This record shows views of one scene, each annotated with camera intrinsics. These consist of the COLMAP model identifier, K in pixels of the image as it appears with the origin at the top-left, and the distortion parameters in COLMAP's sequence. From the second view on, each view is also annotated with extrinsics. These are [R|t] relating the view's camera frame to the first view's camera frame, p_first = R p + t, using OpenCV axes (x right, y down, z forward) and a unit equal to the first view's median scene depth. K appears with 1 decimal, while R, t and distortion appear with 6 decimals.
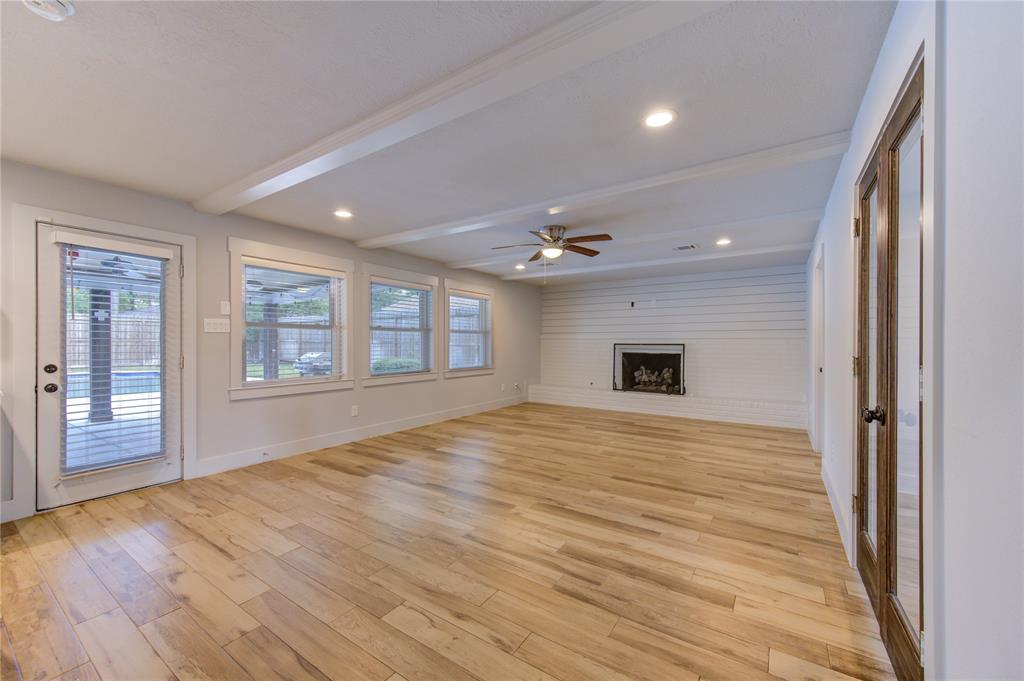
lens RADIAL K [[408.7, 0, 508.3], [0, 408.7, 341.8], [0, 0, 1]] dist [0.001020, -0.000121]
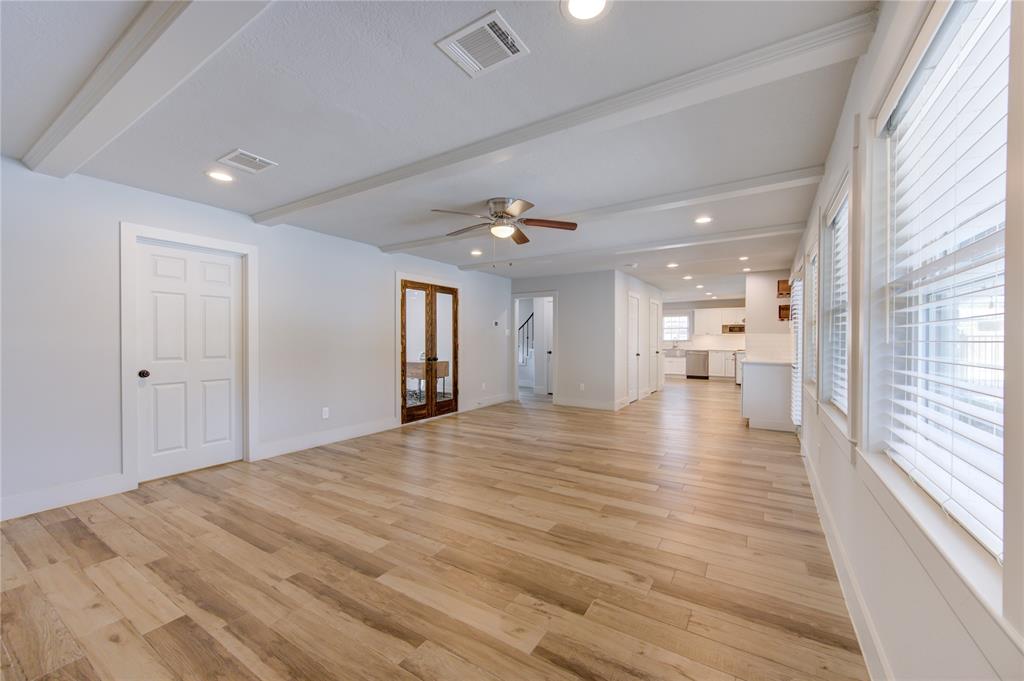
lens RADIAL K [[408.7, 0, 511.2], [0, 408.7, 341.7], [0, 0, 1]] dist [0.001020, -0.000121]
pose [[-0.999806, -0.003181, -0.019417, 0.115639], [-0.003320, 0.999969, 0.007160, -0.000146], [0.019394, 0.007223, -0.999786, 2.012190]]
